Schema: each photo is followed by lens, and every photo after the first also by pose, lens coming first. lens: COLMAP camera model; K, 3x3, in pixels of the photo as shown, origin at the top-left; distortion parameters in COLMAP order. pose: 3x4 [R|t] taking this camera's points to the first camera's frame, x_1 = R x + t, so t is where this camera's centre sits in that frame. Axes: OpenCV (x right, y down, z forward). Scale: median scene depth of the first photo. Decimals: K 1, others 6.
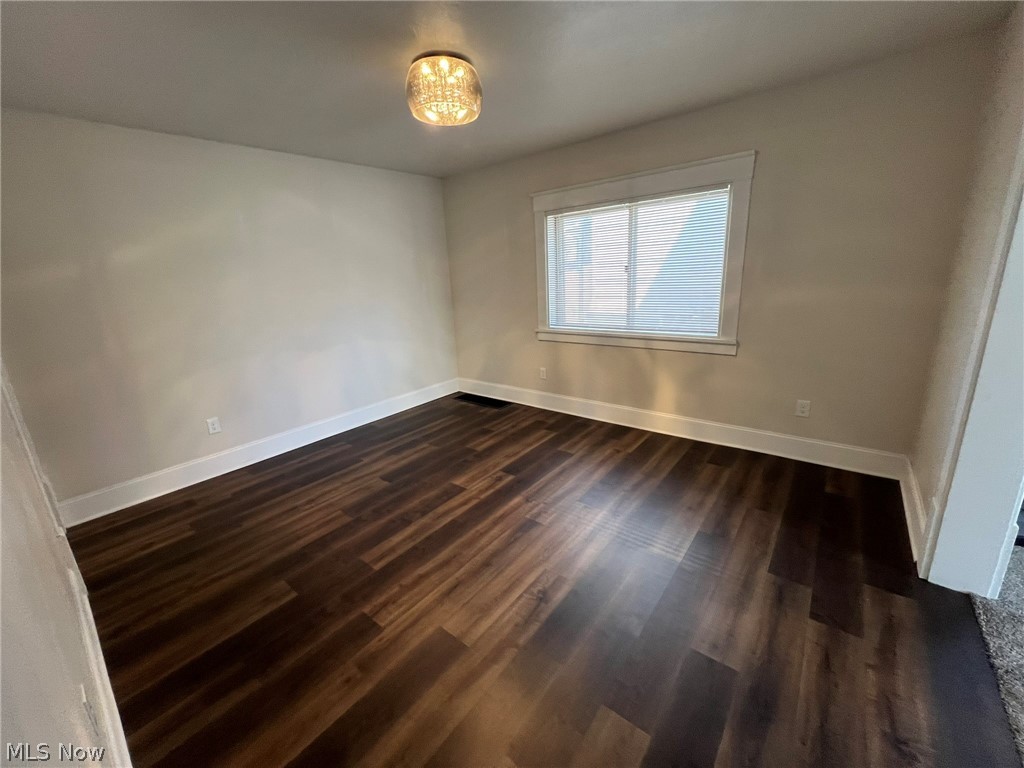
lens RADIAL K [[410.4, 0, 509.6], [0, 410.4, 380.2], [0, 0, 1]] dist [-0.000160, -0.000387]
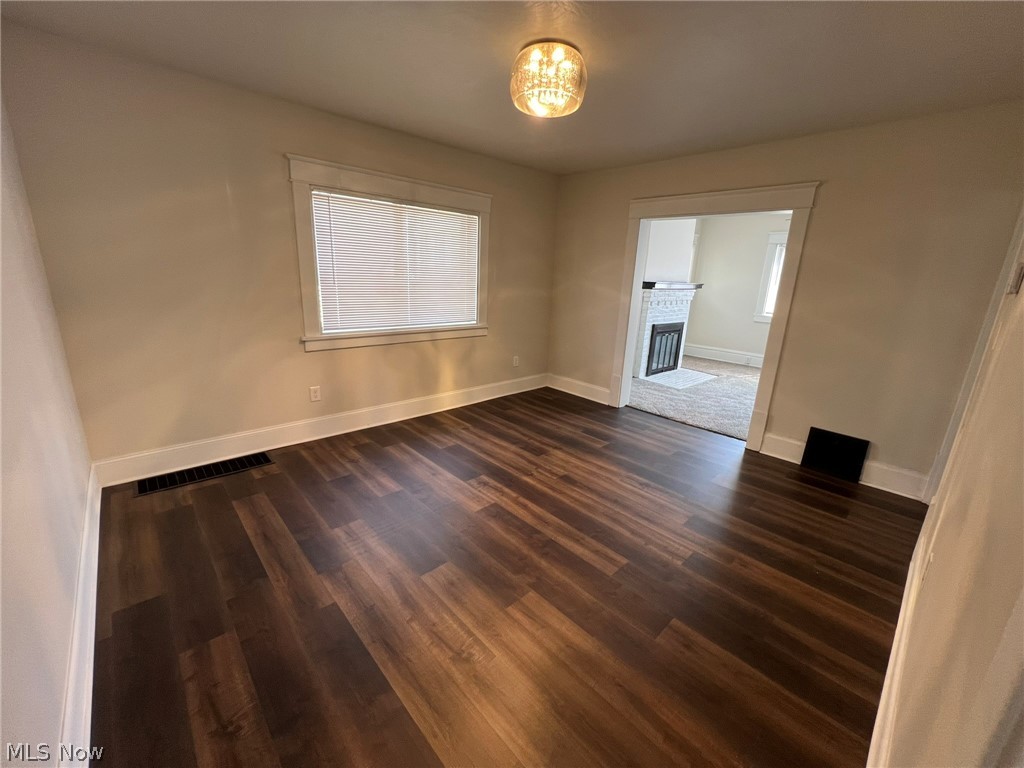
lens RADIAL K [[410.4, 0, 509.6], [0, 410.4, 380.2], [0, 0, 1]] dist [-0.000160, -0.000387]
pose [[0.132819, -0.194041, 0.971960, -0.816556], [0.209392, 0.964008, 0.163840, -0.120765], [-0.968769, 0.181760, 0.168670, 0.675157]]
